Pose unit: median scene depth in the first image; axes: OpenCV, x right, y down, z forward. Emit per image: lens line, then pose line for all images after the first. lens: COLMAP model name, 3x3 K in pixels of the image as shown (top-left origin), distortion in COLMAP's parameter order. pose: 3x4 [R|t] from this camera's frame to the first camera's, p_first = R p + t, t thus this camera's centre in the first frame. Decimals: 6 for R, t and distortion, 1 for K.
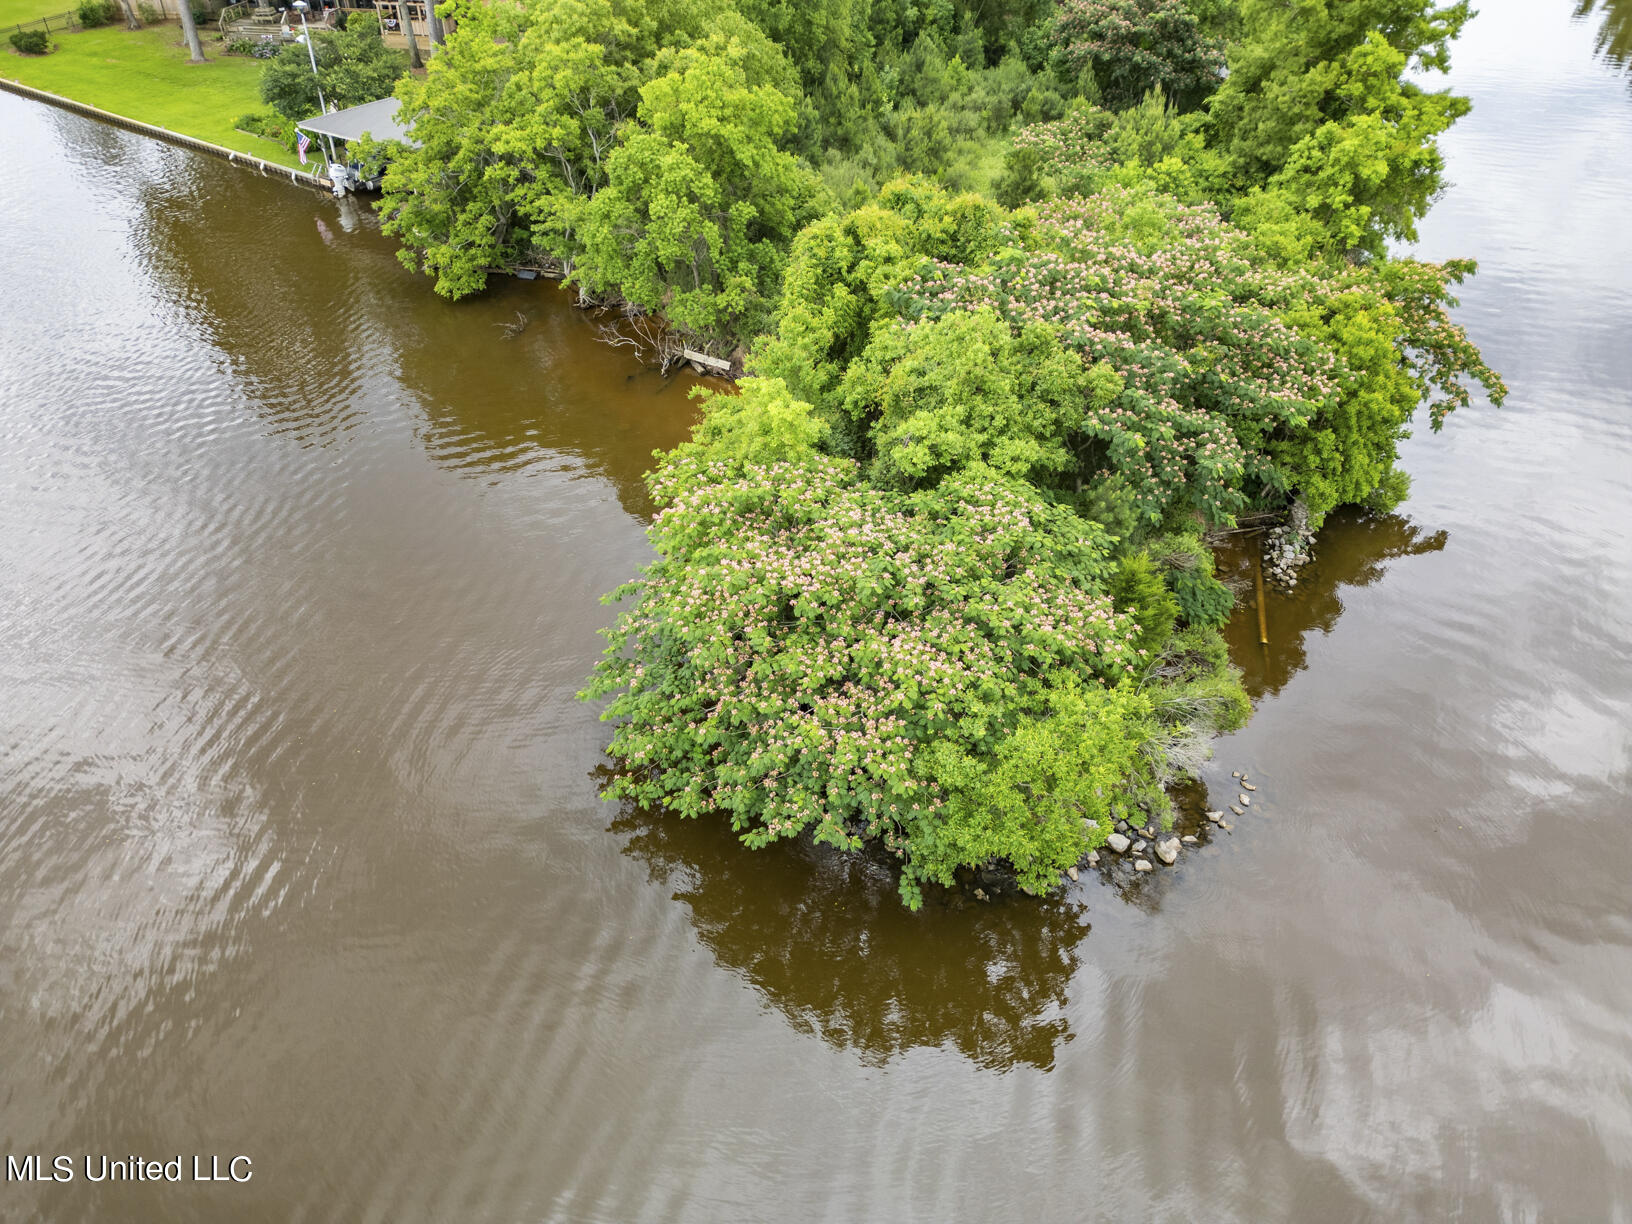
lens RADIAL K [[1142.2, 0, 816.0], [0, 1142.2, 612.0], [0, 0, 1]] dist [0.064749, -0.055619]
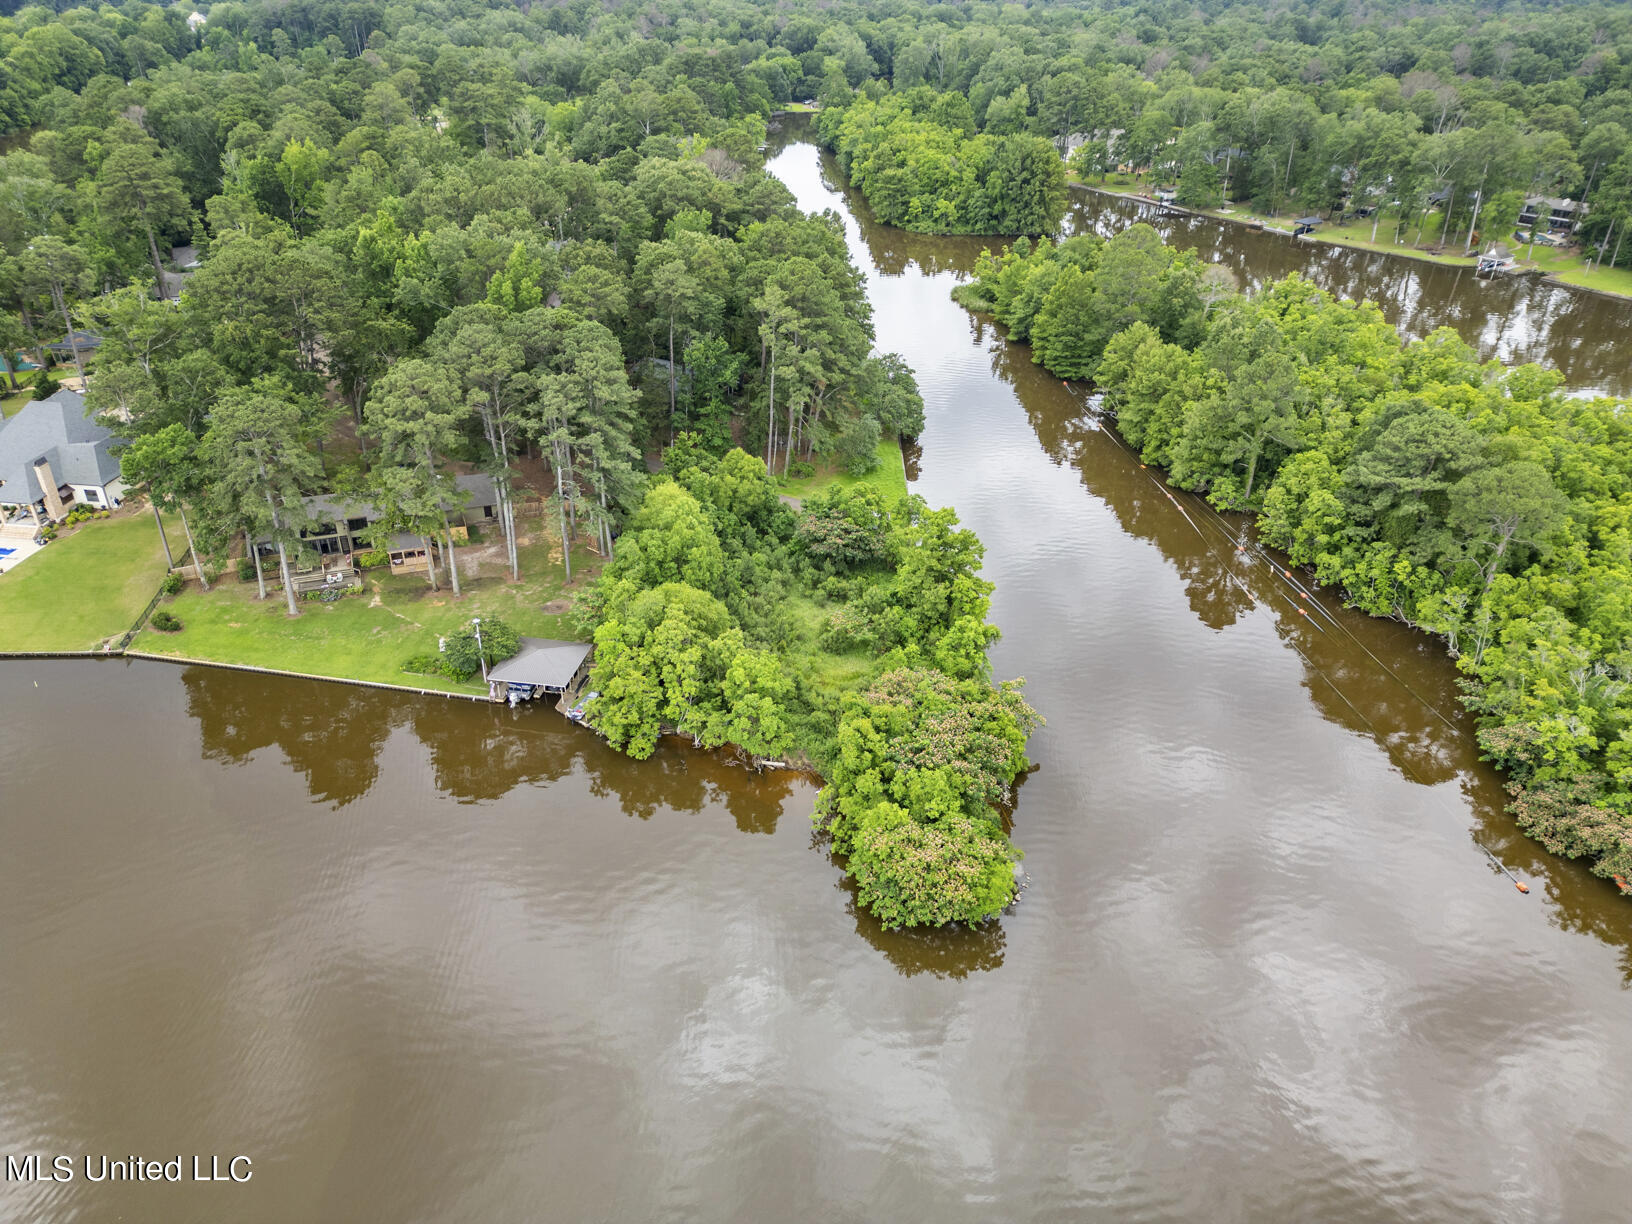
lens RADIAL K [[1142.2, 0, 816.0], [0, 1142.2, 612.0], [0, 0, 1]] dist [0.064749, -0.055619]
pose [[0.906262, -0.210815, 0.366395, -1.493515], [0.246264, 0.967792, -0.052280, -0.672118], [-0.343573, 0.137609, 0.928989, -2.446419]]
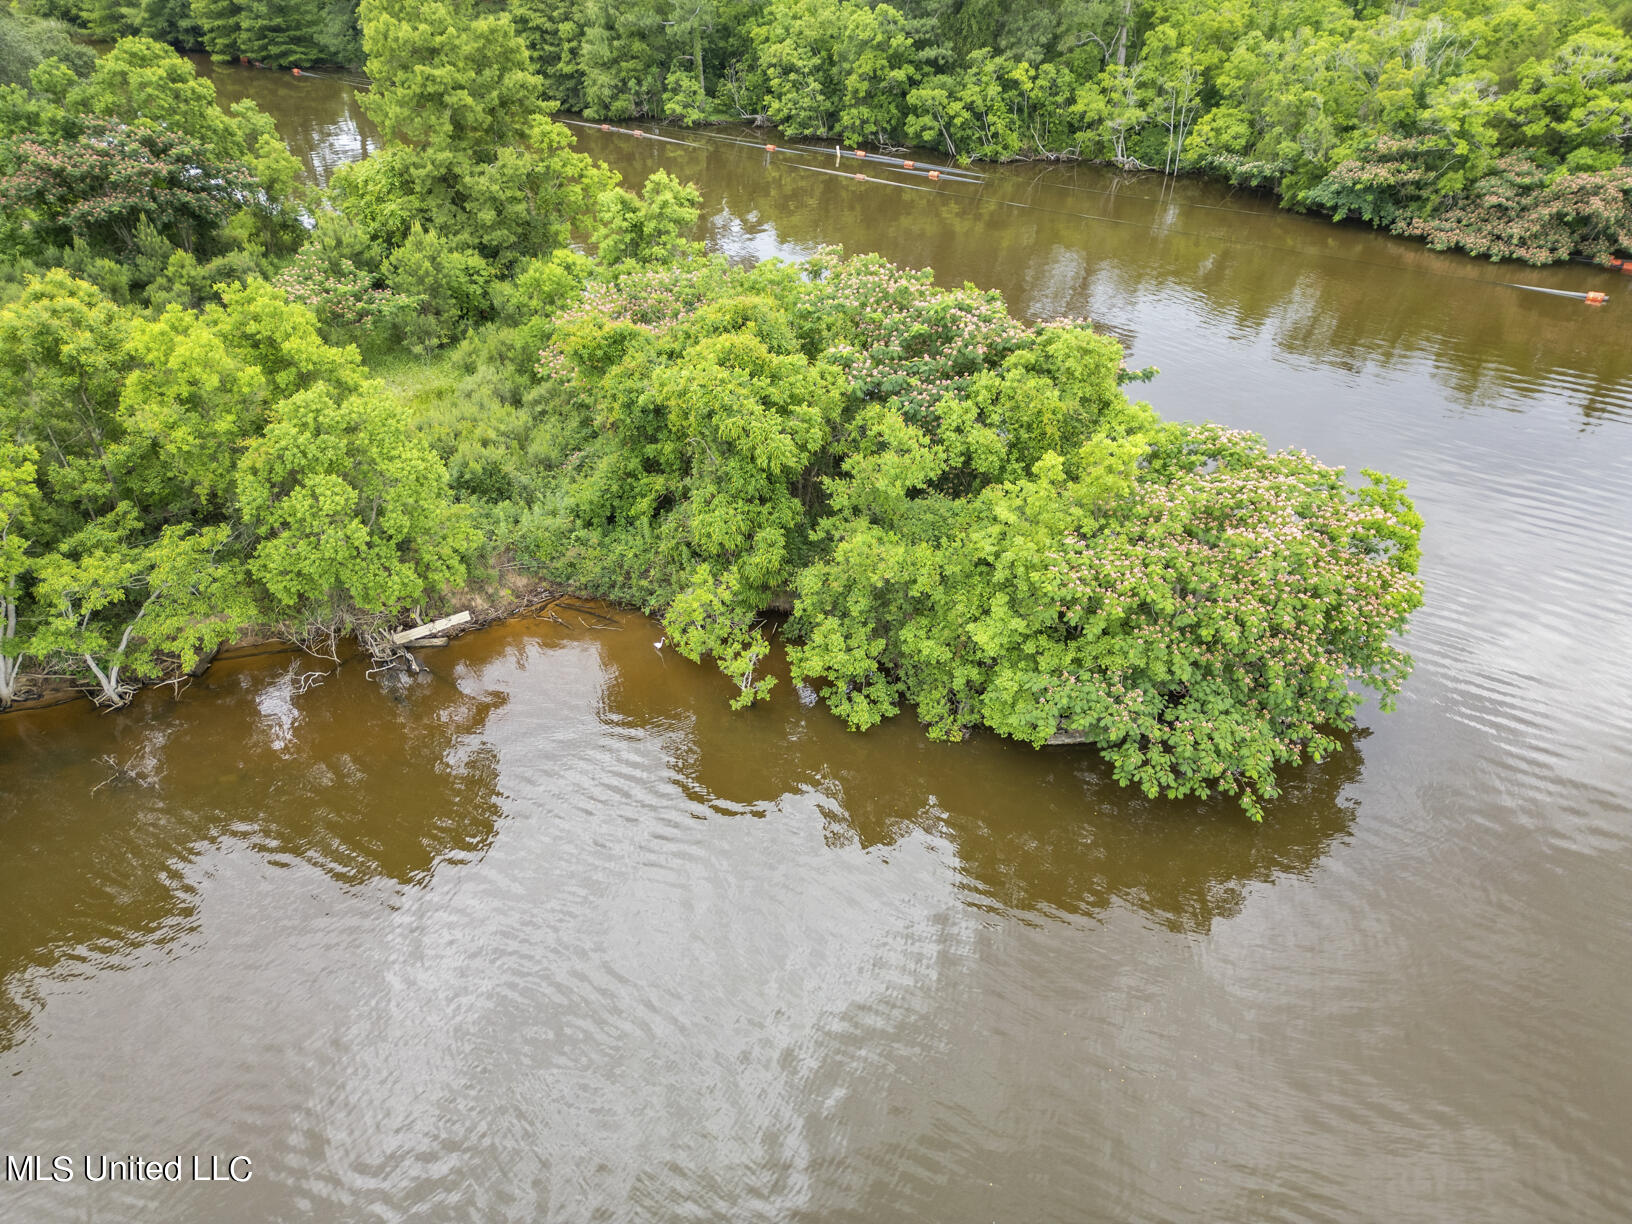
lens RADIAL K [[1142.2, 0, 816.0], [0, 1142.2, 612.0], [0, 0, 1]] dist [0.064749, -0.055619]
pose [[0.324902, -0.508796, 0.797223, -1.087937], [0.552066, 0.786465, 0.276940, -0.520688], [-0.767895, 0.350141, 0.536413, 0.646862]]
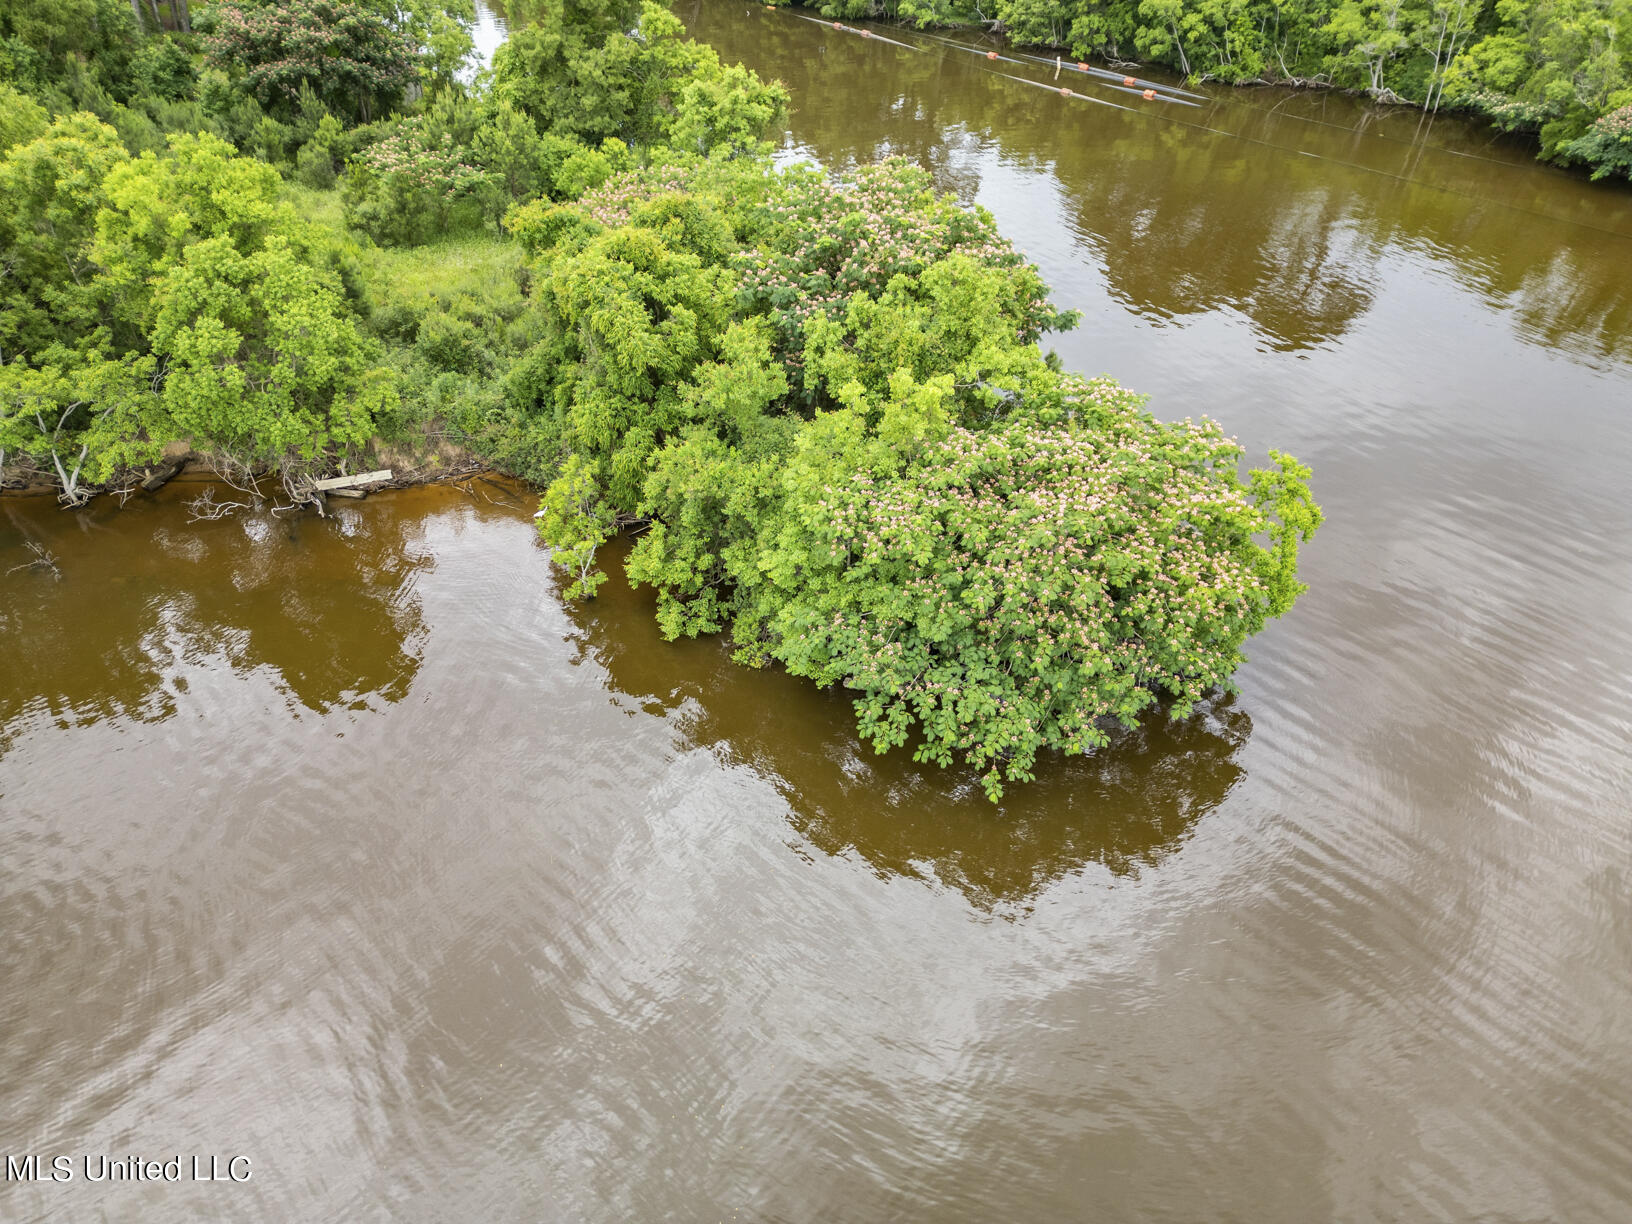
lens RADIAL K [[1142.2, 0, 816.0], [0, 1142.2, 612.0], [0, 0, 1]] dist [0.064749, -0.055619]
pose [[0.582691, -0.480819, 0.655198, -0.861235], [0.474668, 0.855753, 0.205858, -0.263066], [-0.659668, 0.191050, 0.726869, 0.316977]]
